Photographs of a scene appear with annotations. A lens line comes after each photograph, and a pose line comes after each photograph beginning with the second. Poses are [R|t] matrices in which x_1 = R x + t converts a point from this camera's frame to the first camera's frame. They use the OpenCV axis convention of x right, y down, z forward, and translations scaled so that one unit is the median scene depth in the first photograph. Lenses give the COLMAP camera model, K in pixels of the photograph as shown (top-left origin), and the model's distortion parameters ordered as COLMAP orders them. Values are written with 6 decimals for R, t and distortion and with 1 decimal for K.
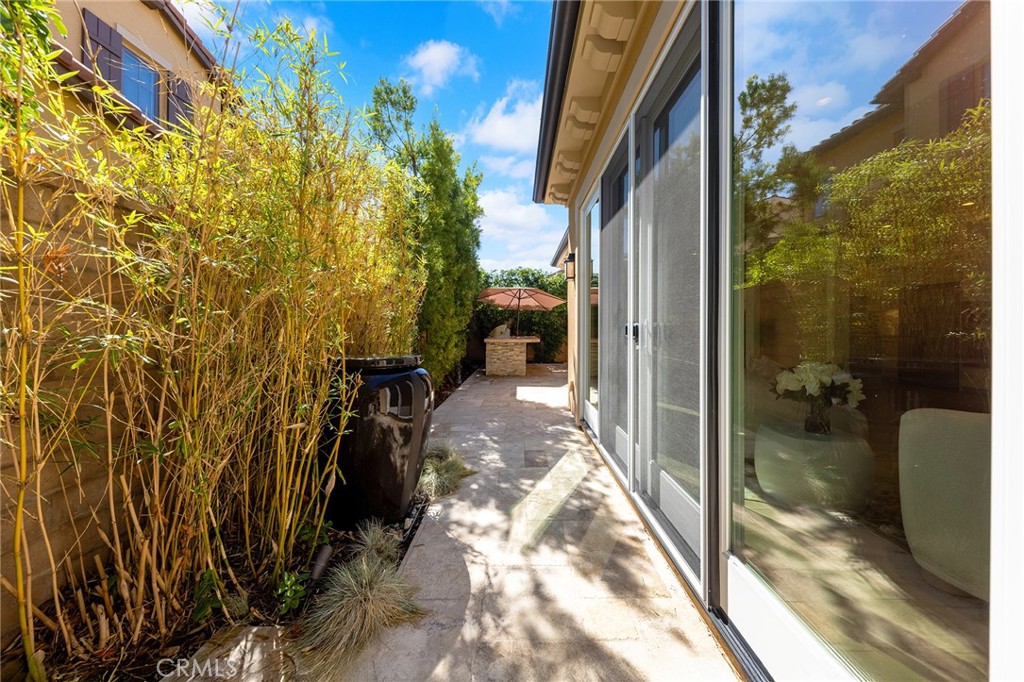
lens RADIAL K [[391.3, 0, 512.5], [0, 391.3, 330.9], [0, 0, 1]] dist [0.017417, -0.000135]
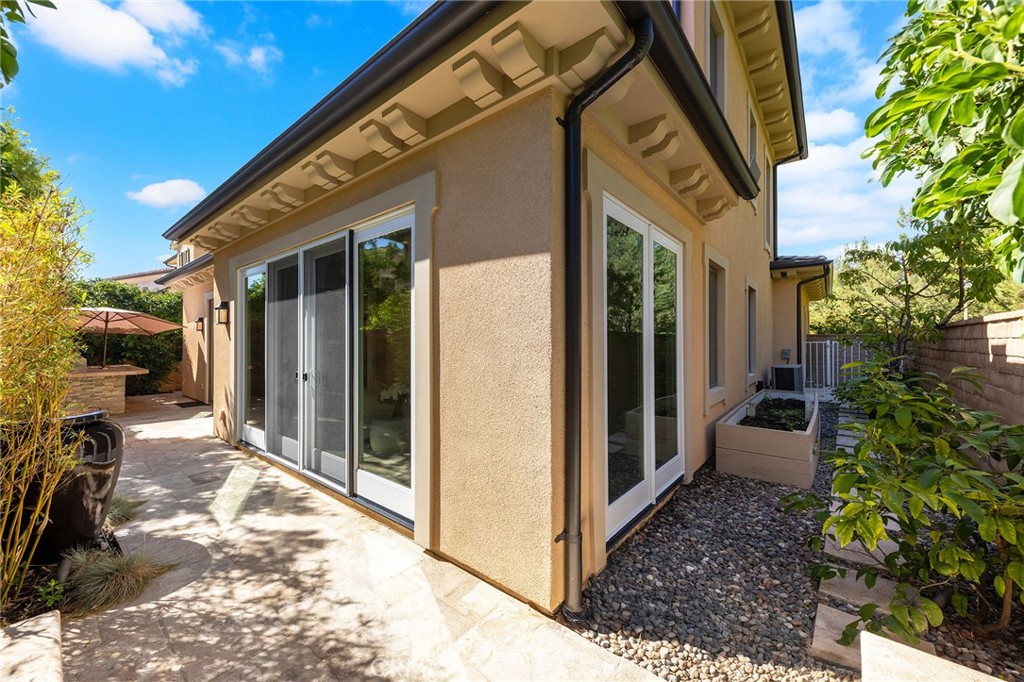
lens RADIAL K [[391.3, 0, 550.6], [0, 391.3, 337.3], [0, 0, 1]] dist [0.017417, -0.000135]
pose [[0.567638, 0.003807, 0.823269, -0.393839], [-0.003270, 0.999992, -0.002370, -0.135424], [-0.823271, -0.001346, 0.567646, -0.689316]]
